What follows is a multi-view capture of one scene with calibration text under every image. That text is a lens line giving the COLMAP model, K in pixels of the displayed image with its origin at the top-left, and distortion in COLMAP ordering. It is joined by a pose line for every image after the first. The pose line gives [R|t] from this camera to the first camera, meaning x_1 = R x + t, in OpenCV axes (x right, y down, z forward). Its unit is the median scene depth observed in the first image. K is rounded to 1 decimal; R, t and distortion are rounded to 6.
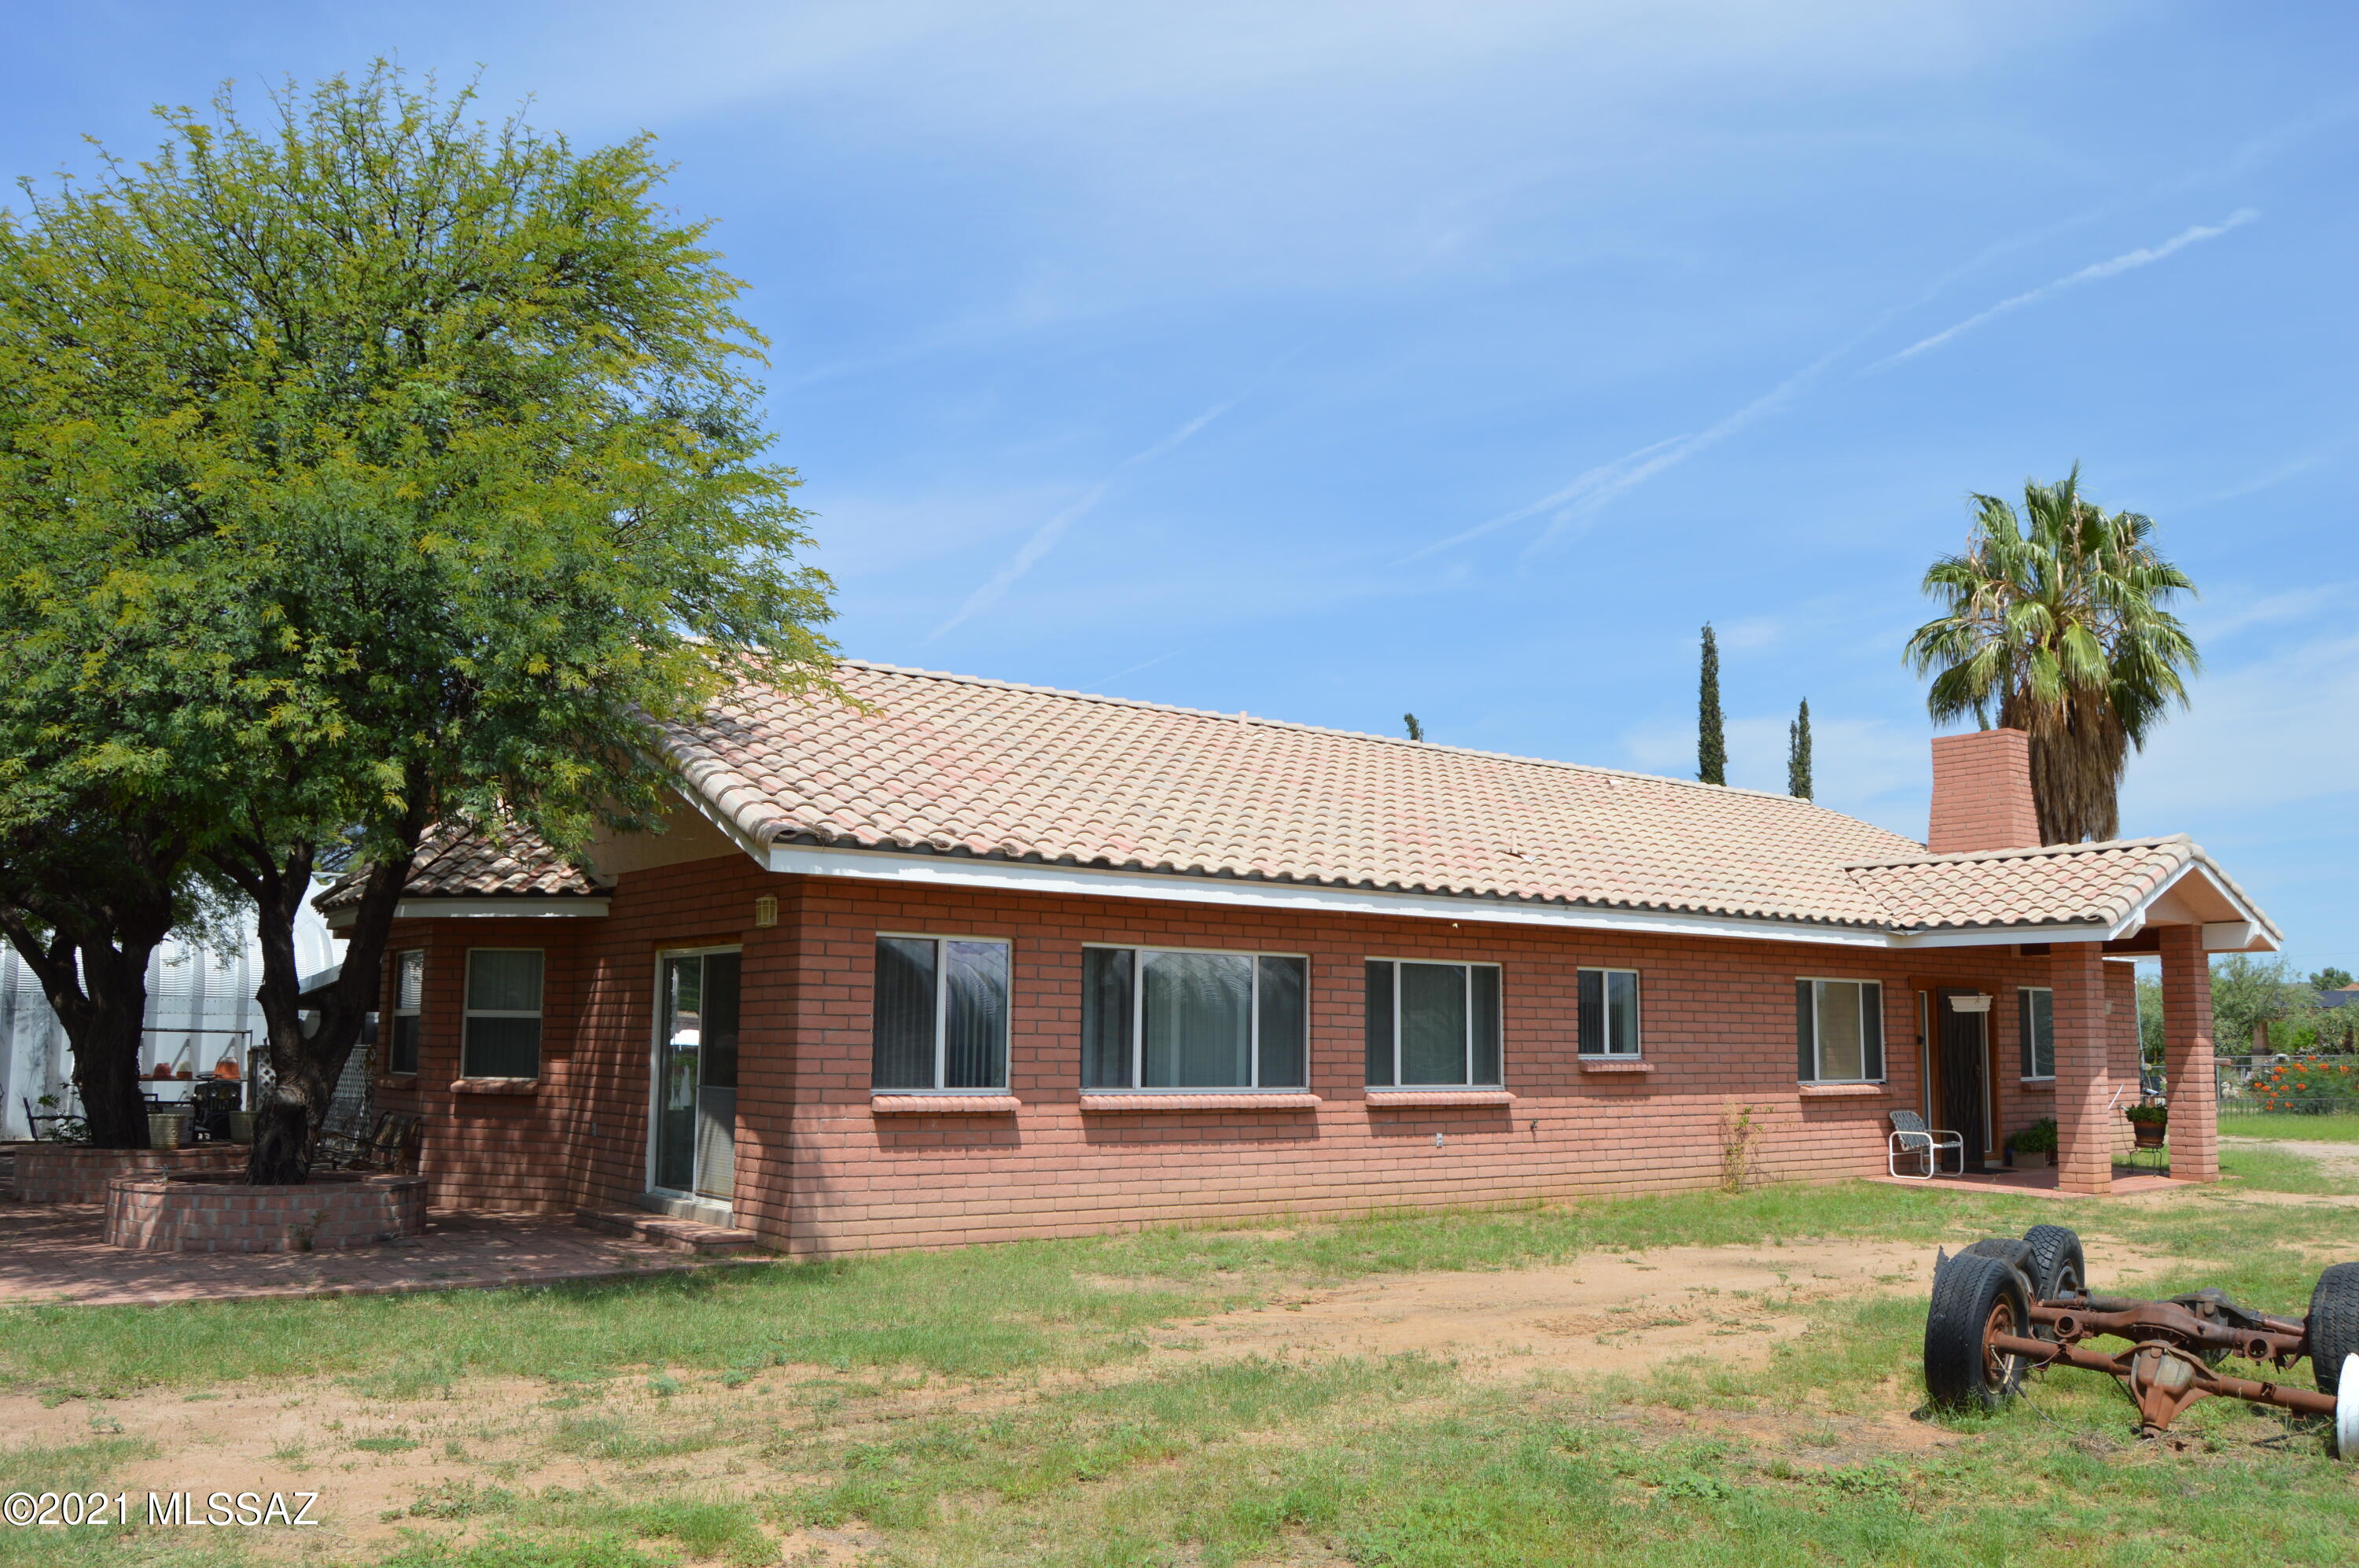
lens RADIAL K [[1877.7, 0, 1180.4], [0, 1877.7, 789.5], [0, 0, 1]] dist [-0.010520, -0.004893]
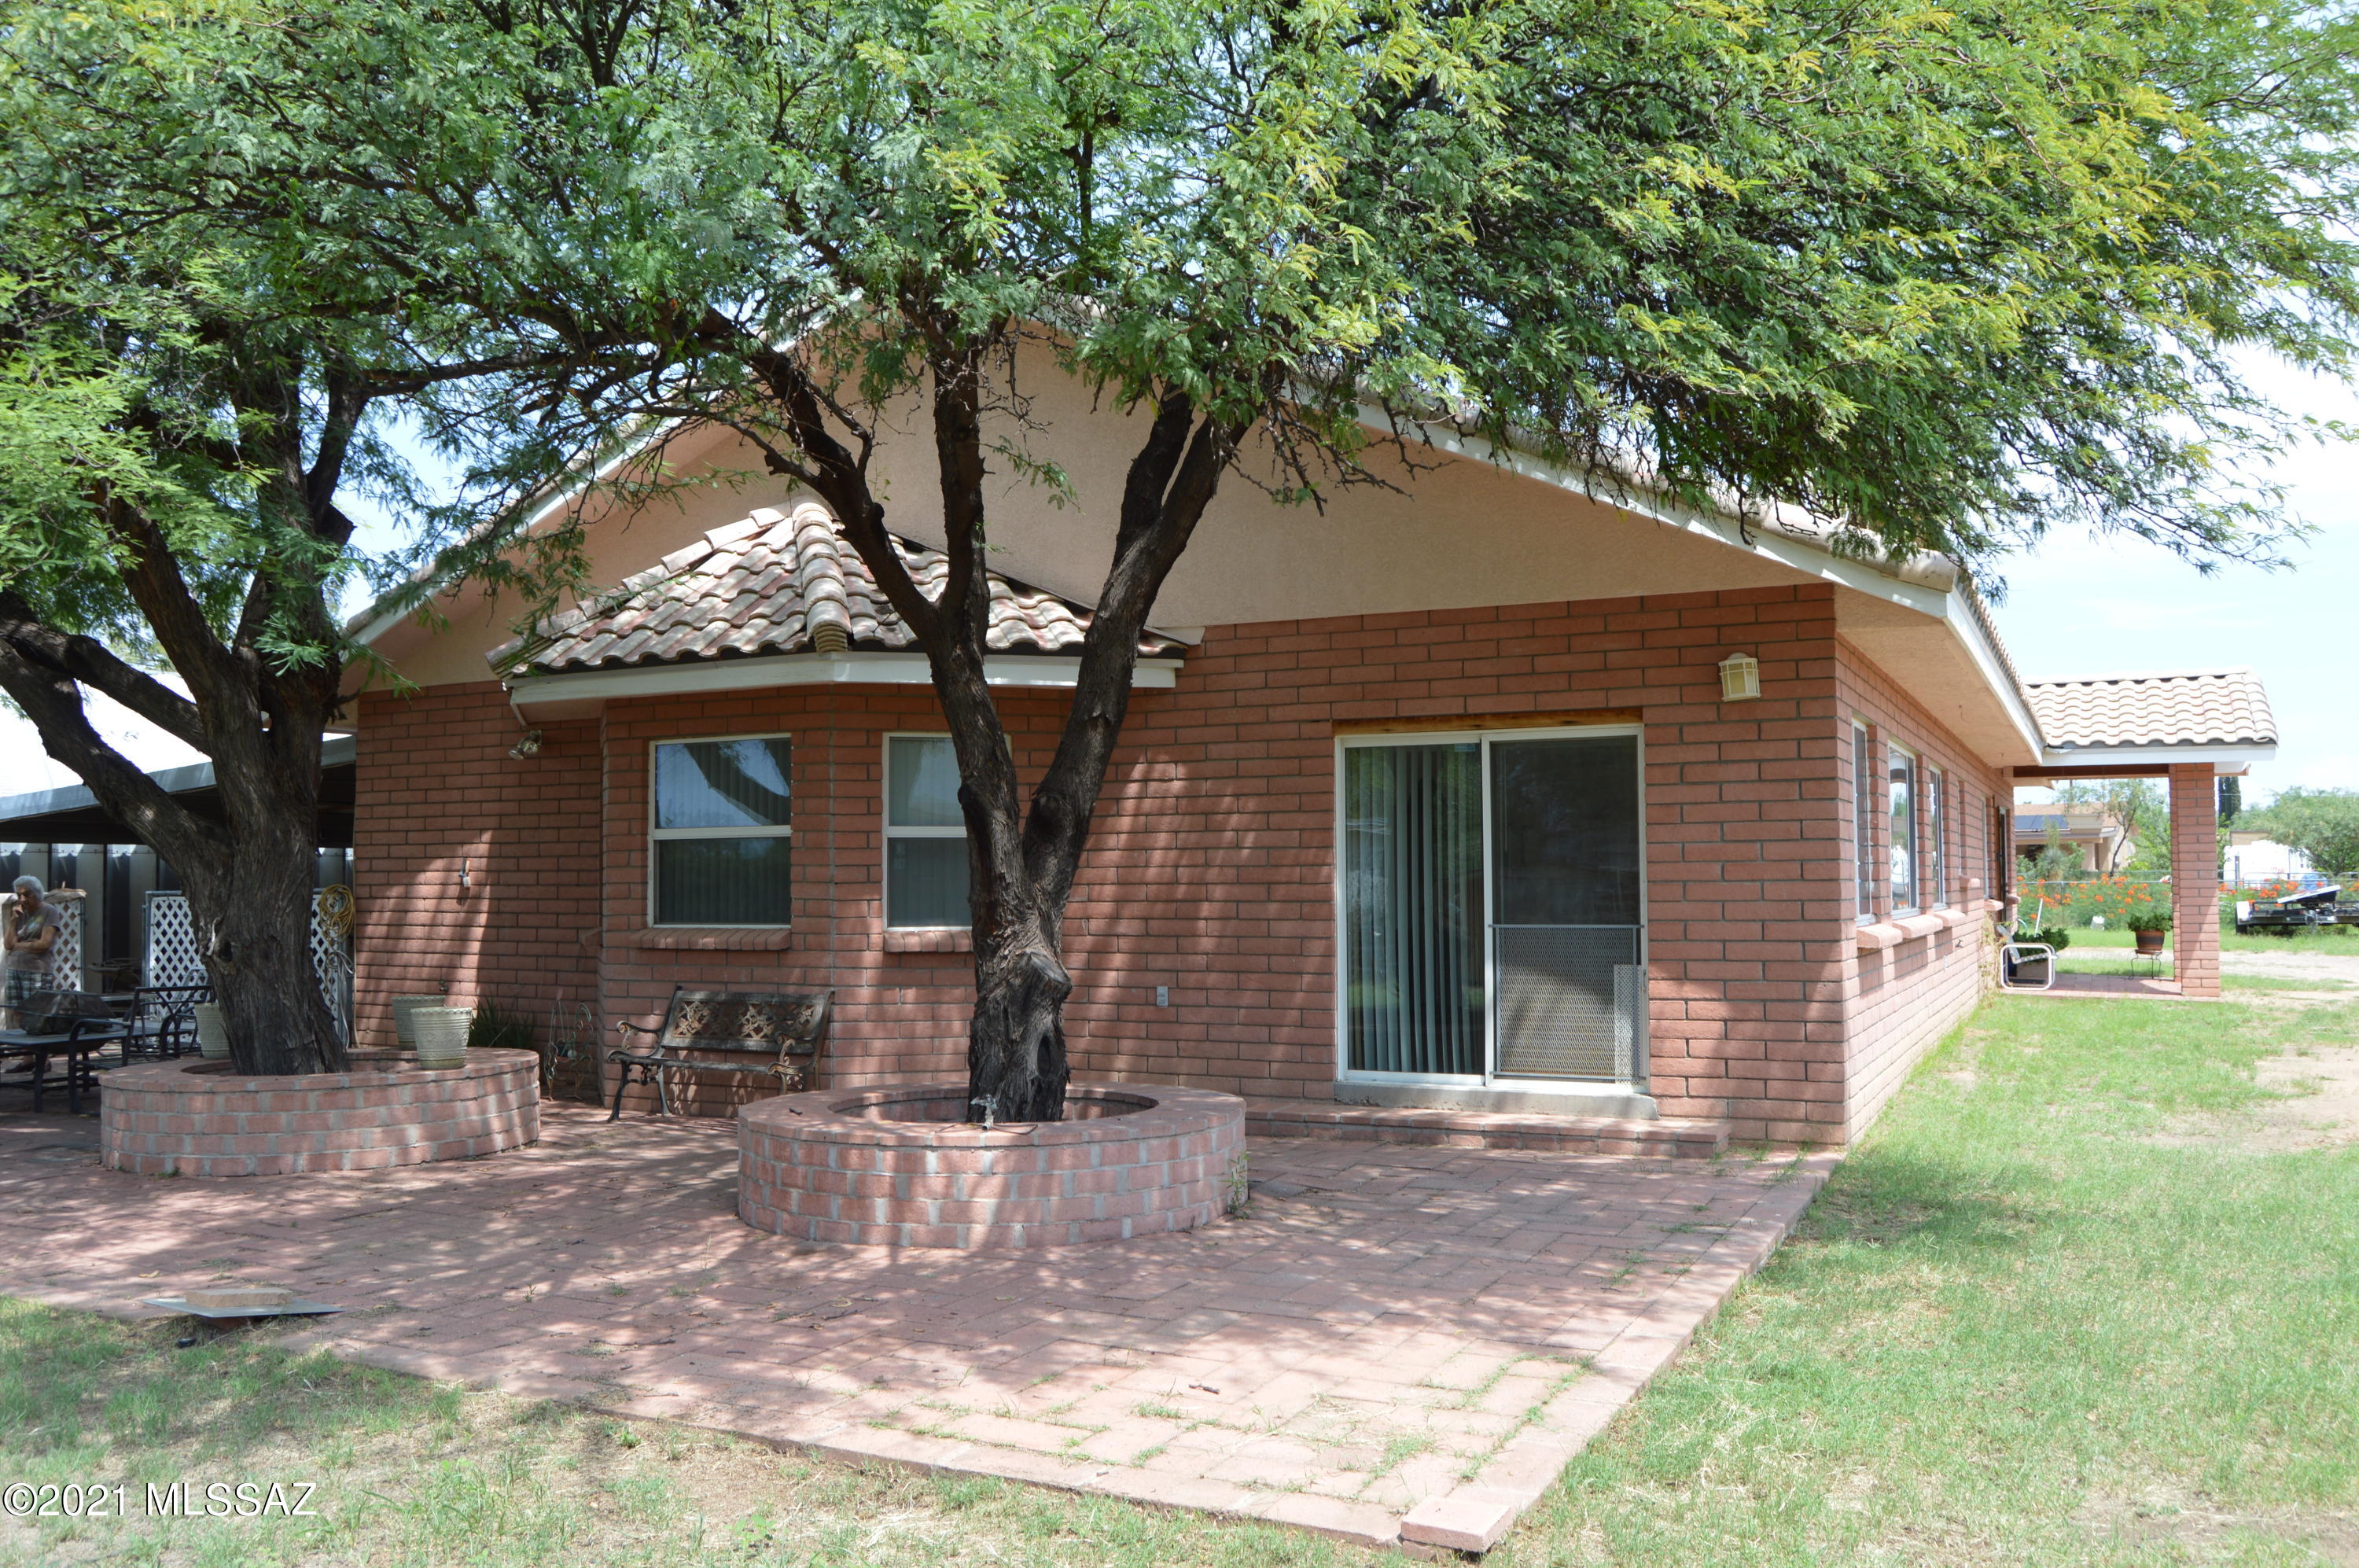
lens RADIAL K [[1877.7, 0, 1179.1], [0, 1877.7, 783.3], [0, 0, 1]] dist [-0.010520, -0.004893]
pose [[0.879135, 0.007686, 0.476510, -0.606112], [-0.044679, 0.996796, 0.066351, 0.054901], [-0.474473, -0.079621, 0.876662, 0.379856]]
